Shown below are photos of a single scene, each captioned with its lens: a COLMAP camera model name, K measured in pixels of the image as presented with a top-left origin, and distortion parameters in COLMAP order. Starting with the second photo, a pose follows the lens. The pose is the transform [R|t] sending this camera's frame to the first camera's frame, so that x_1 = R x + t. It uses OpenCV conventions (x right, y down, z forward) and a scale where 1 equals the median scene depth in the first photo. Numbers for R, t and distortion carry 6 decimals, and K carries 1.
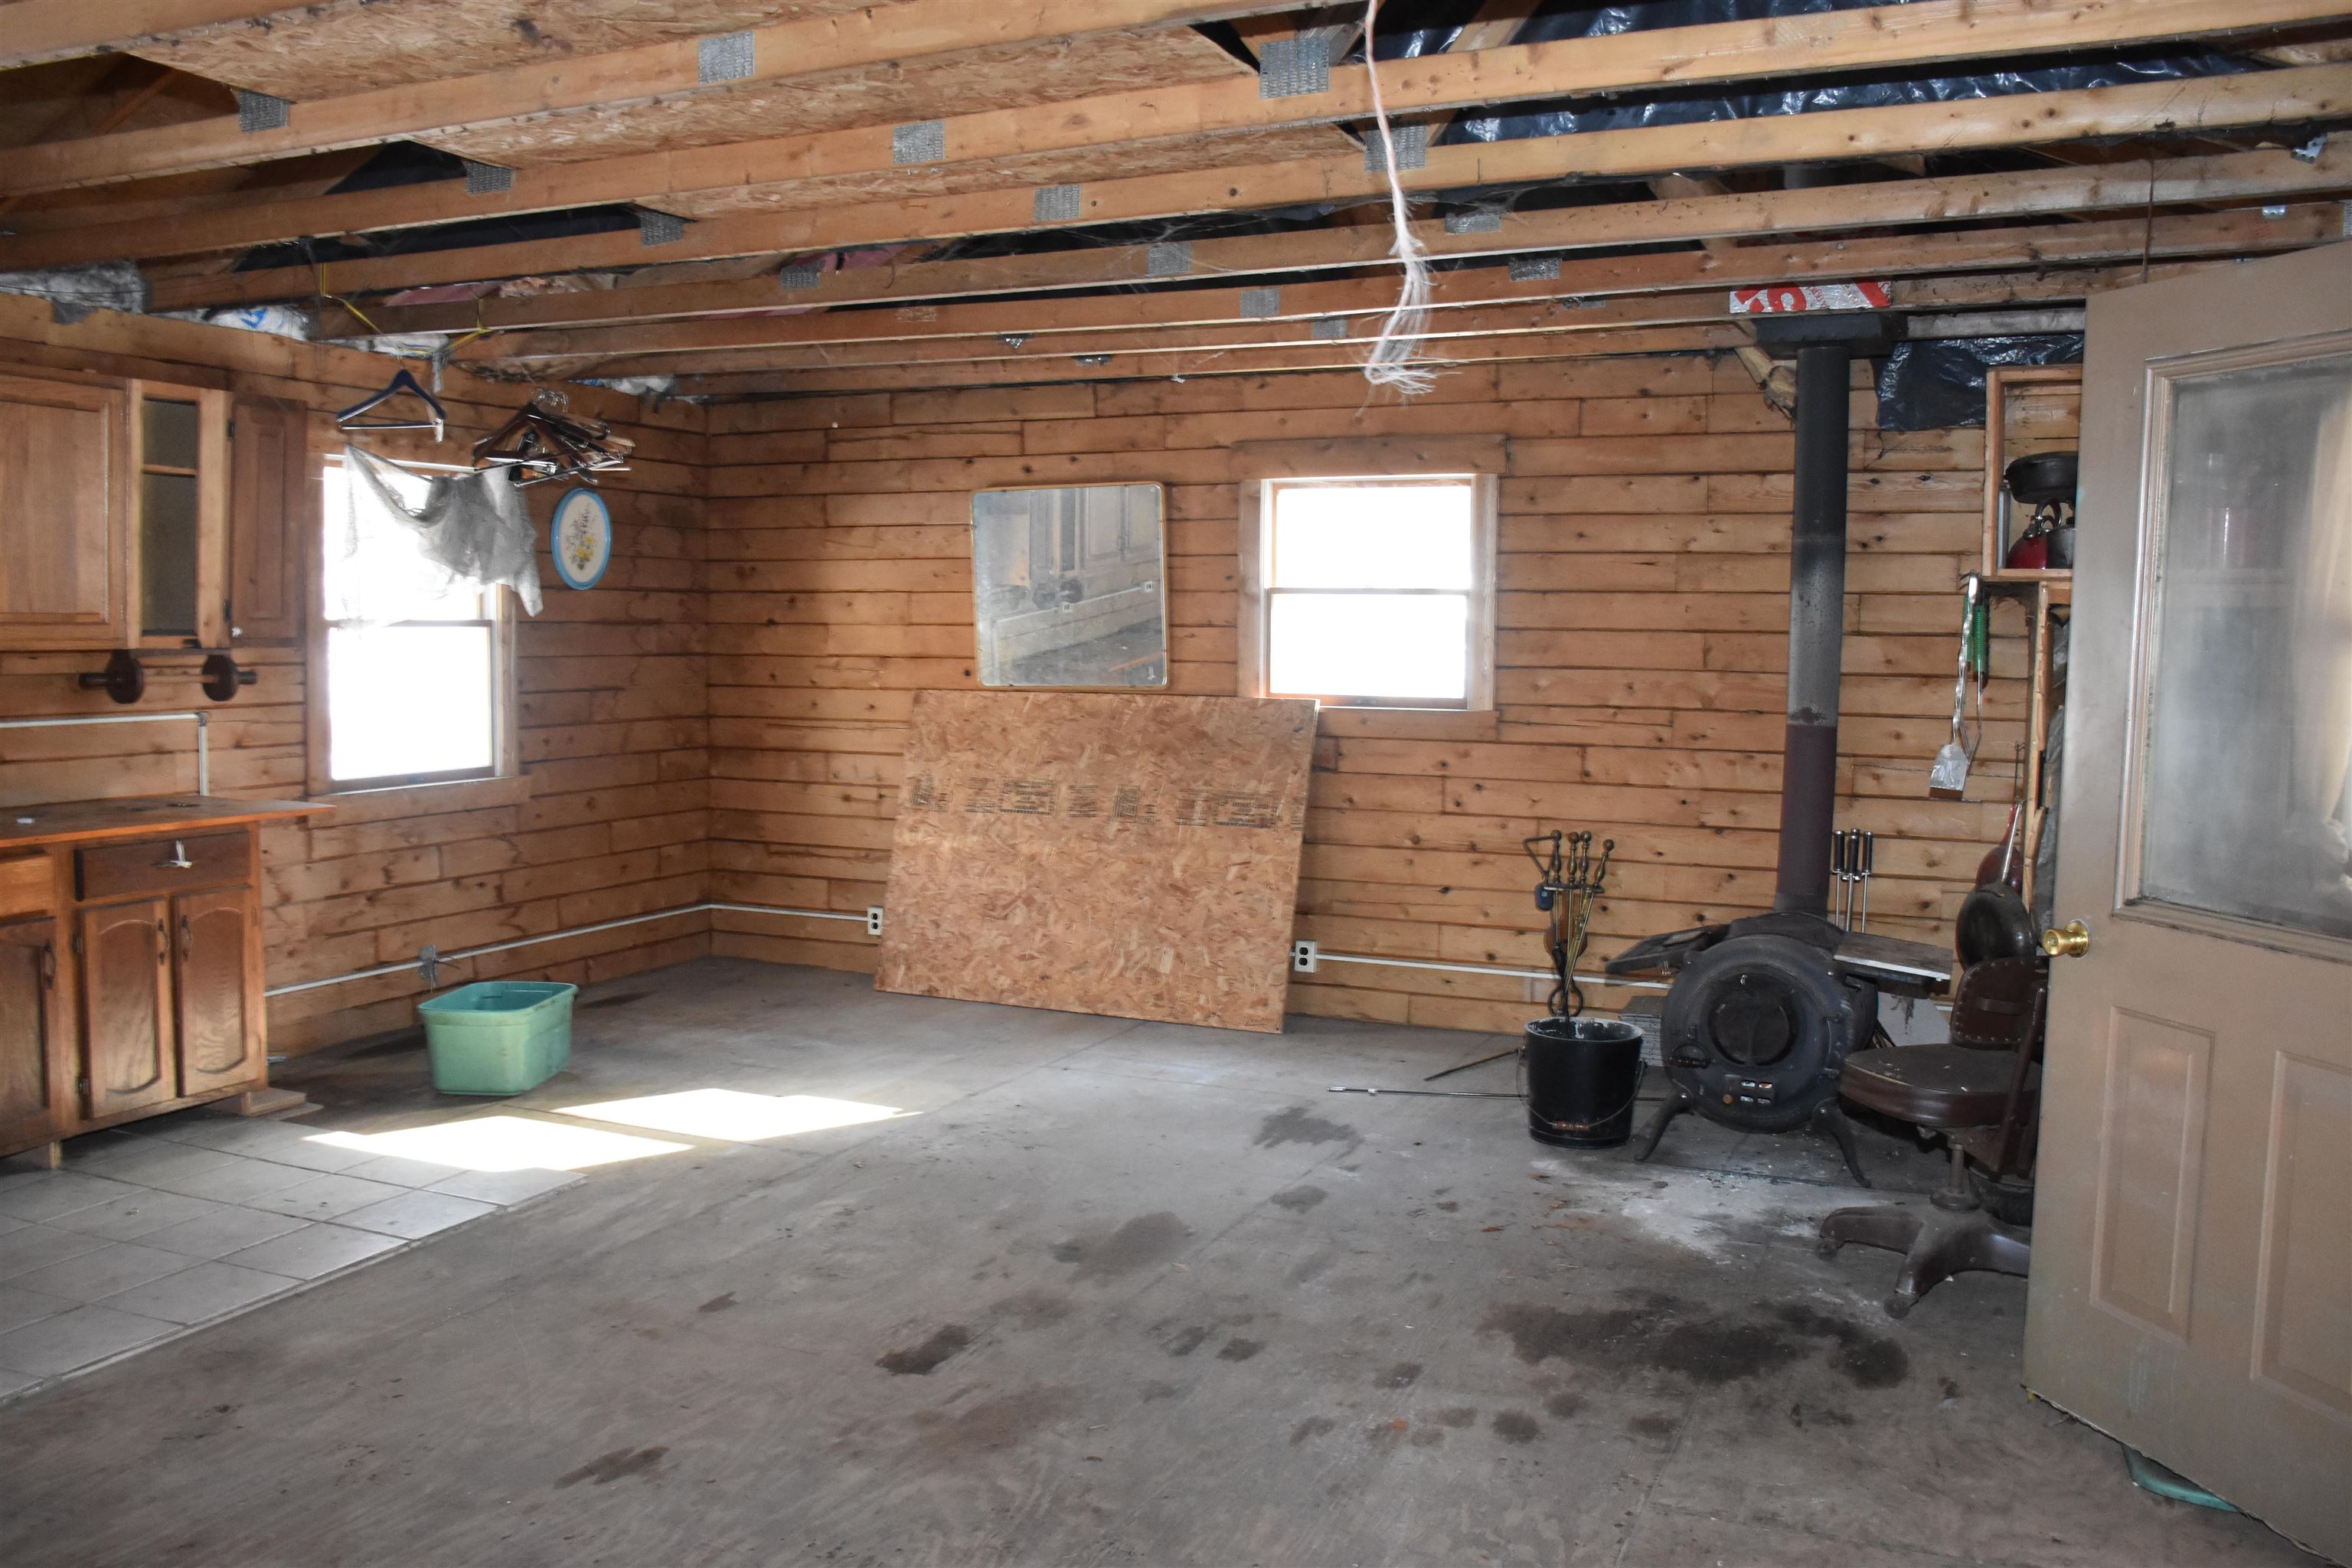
lens RADIAL K [[1935.1, 0, 1177.2], [0, 1935.1, 789.1], [0, 0, 1]] dist [-0.129256, 0.125072]
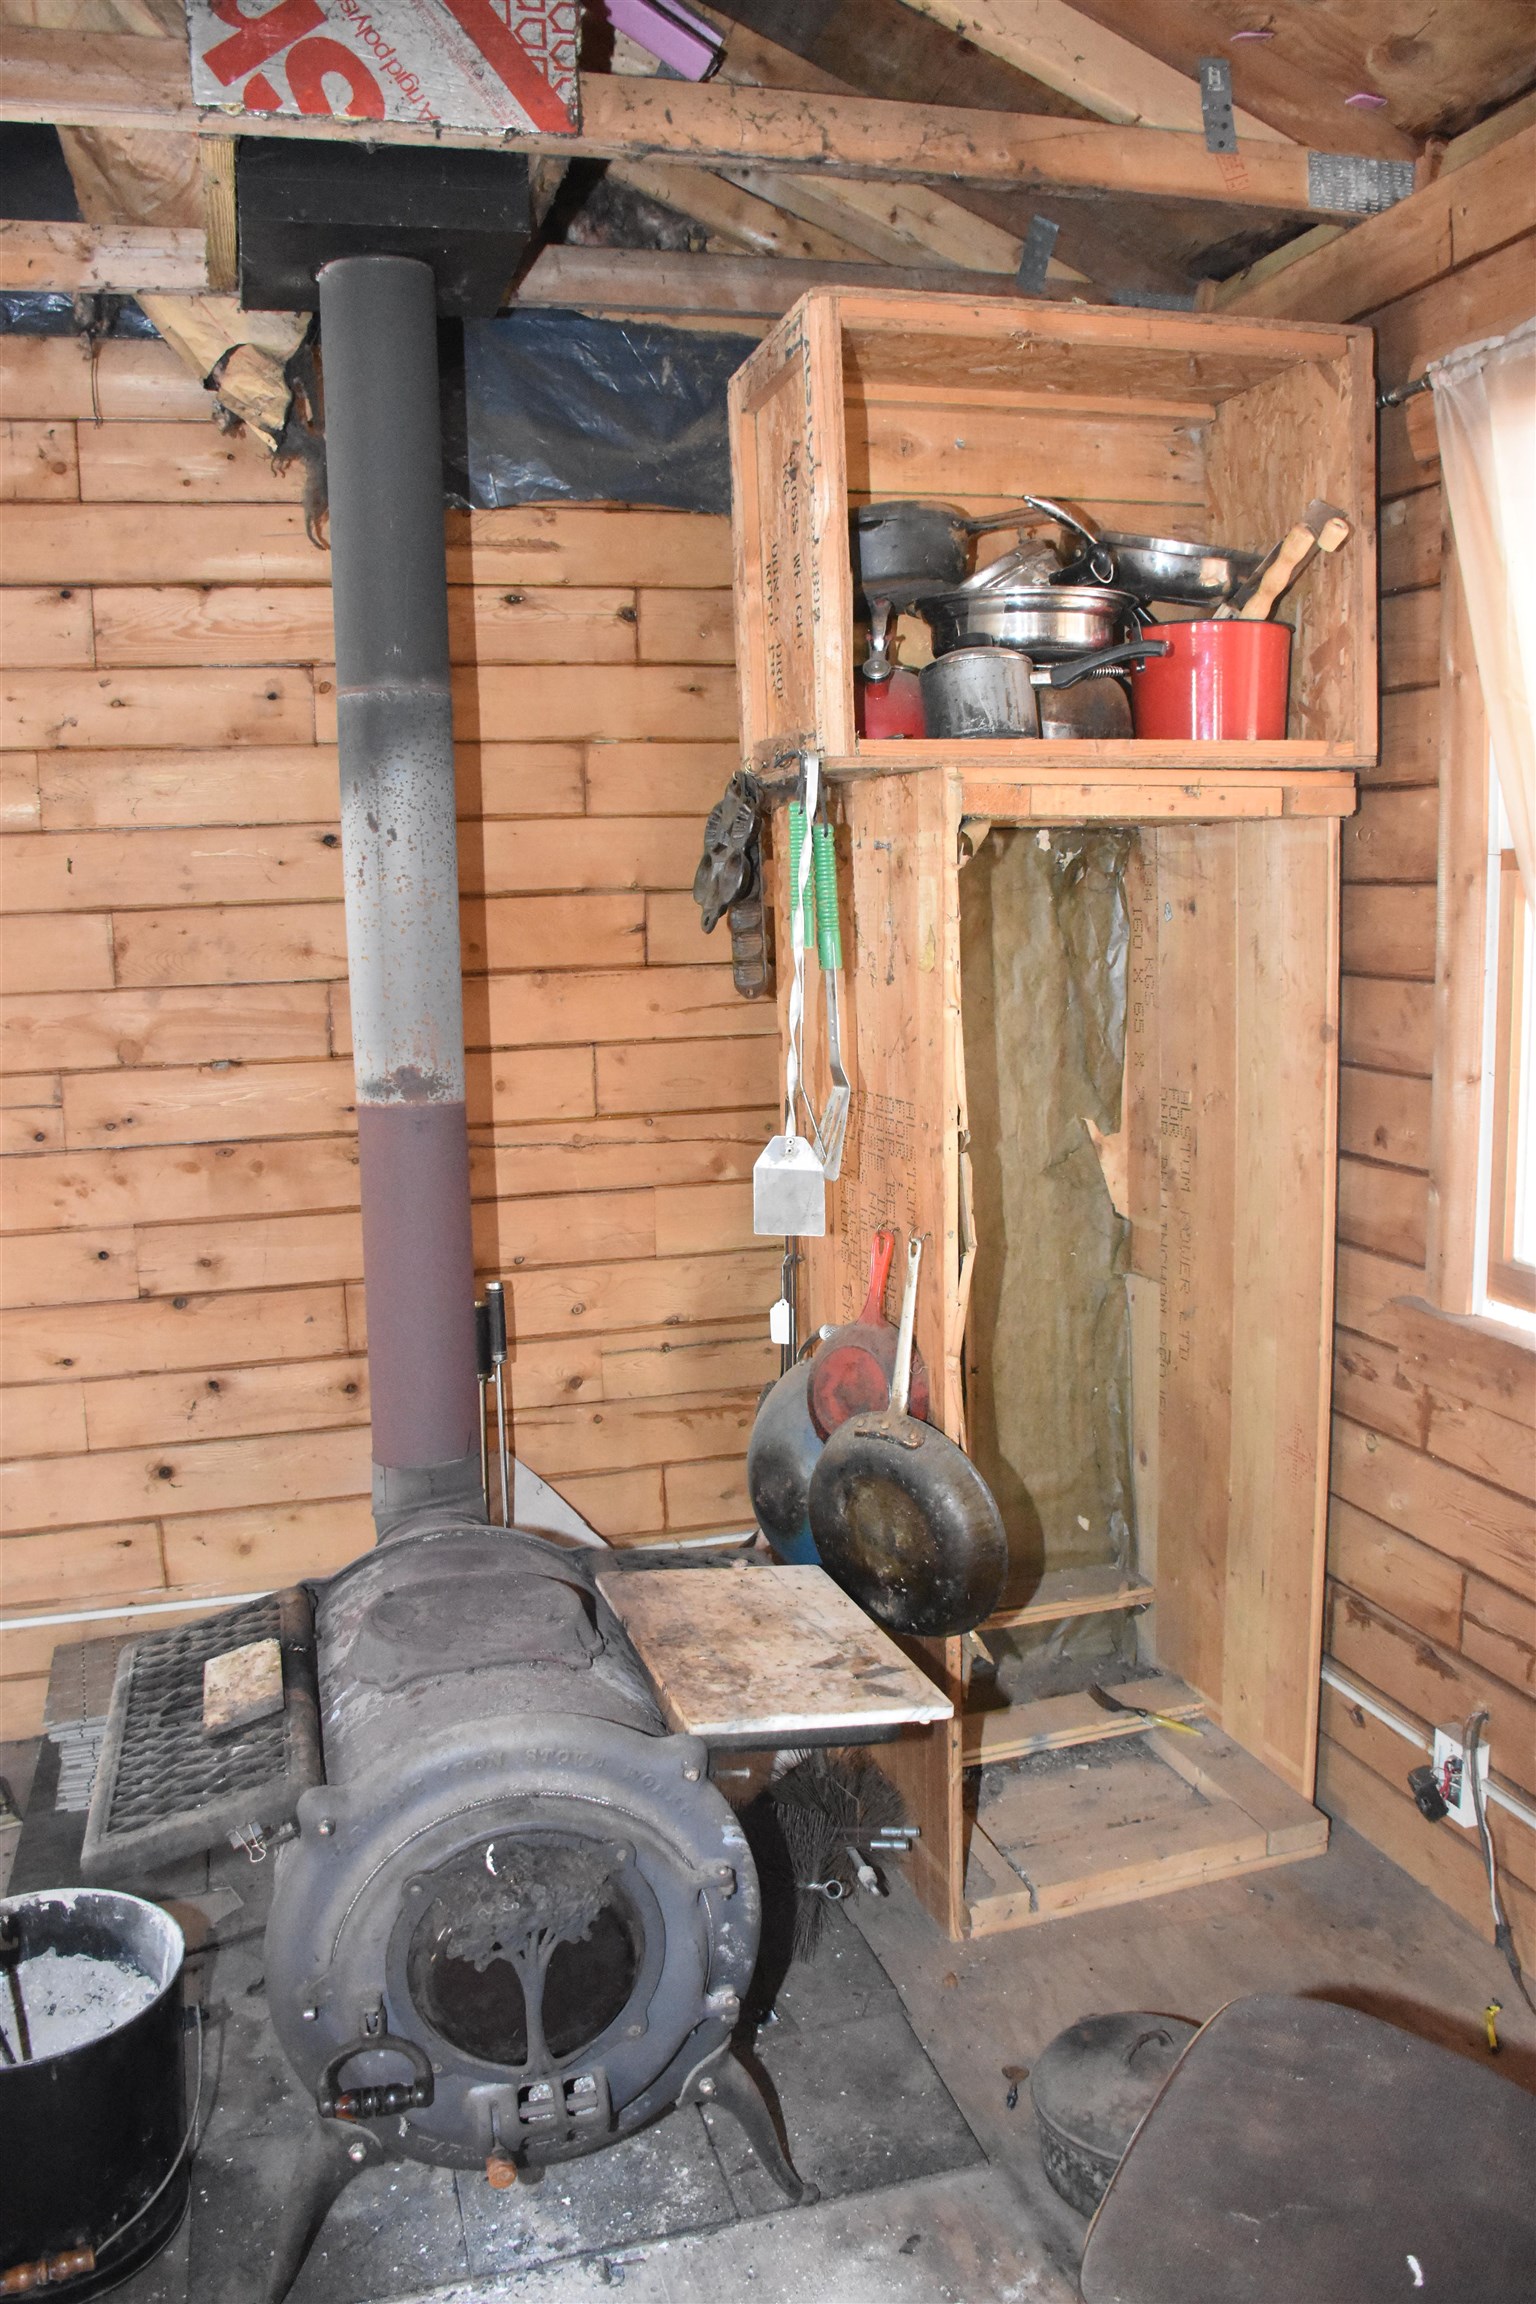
lens RADIAL K [[1796.8, 0, 768.0], [0, 1796.8, 1152.0], [0, 0, 1]] dist [-0.151407, 0.112791]
pose [[0.755540, -0.127575, 0.642560, 0.119370], [0.088368, 0.991737, 0.092996, -0.054517], [-0.649115, -0.013480, 0.760571, 0.622860]]
